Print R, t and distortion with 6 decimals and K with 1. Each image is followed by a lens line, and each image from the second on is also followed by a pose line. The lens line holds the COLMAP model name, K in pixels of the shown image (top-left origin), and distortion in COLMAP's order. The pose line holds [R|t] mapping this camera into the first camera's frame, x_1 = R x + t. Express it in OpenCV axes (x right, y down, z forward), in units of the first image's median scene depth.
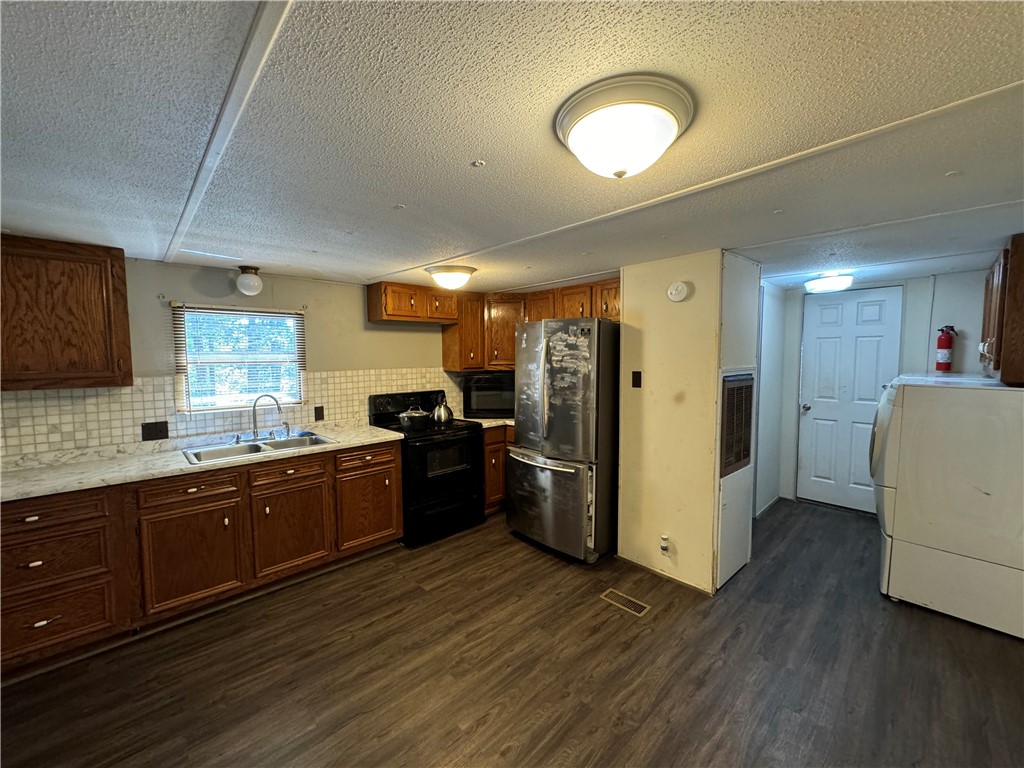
lens RADIAL K [[404.9, 0, 511.9], [0, 404.9, 384.8], [0, 0, 1]] dist [-0.003914, -0.000700]
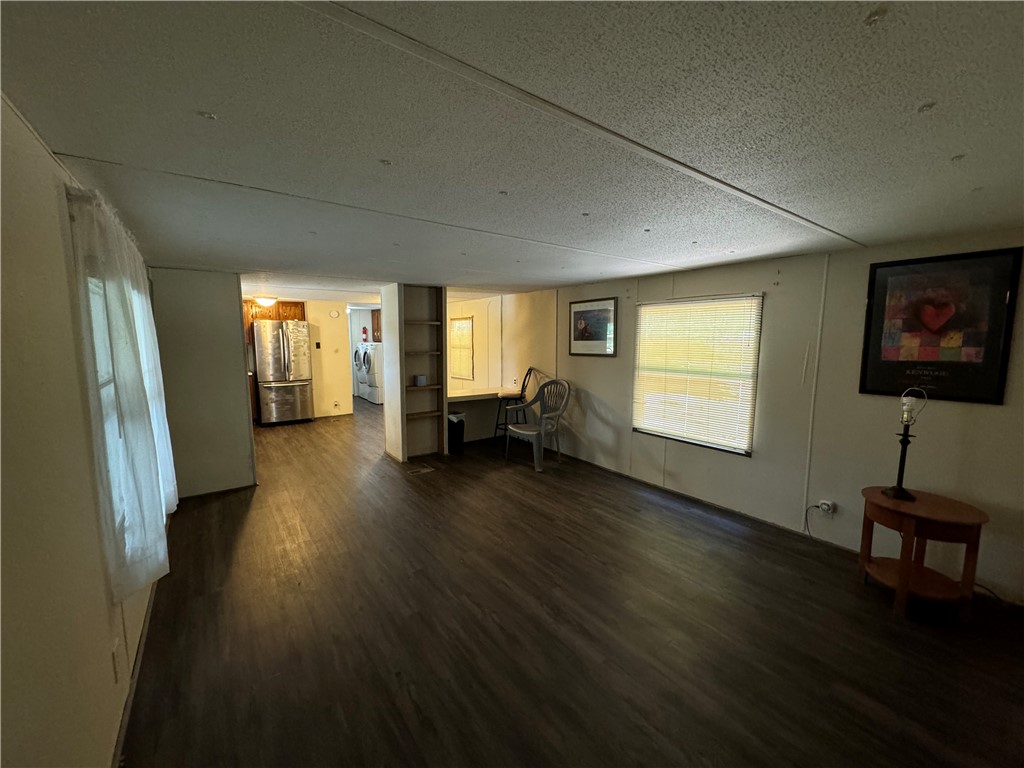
lens RADIAL K [[404.9, 0, 511.4], [0, 404.9, 383.1], [0, 0, 1]] dist [-0.003914, -0.000700]
pose [[0.123048, -0.113341, 0.985907, -1.882425], [0.065794, 0.992203, 0.105854, 0.028622], [-0.990217, 0.051842, 0.129546, -0.486539]]
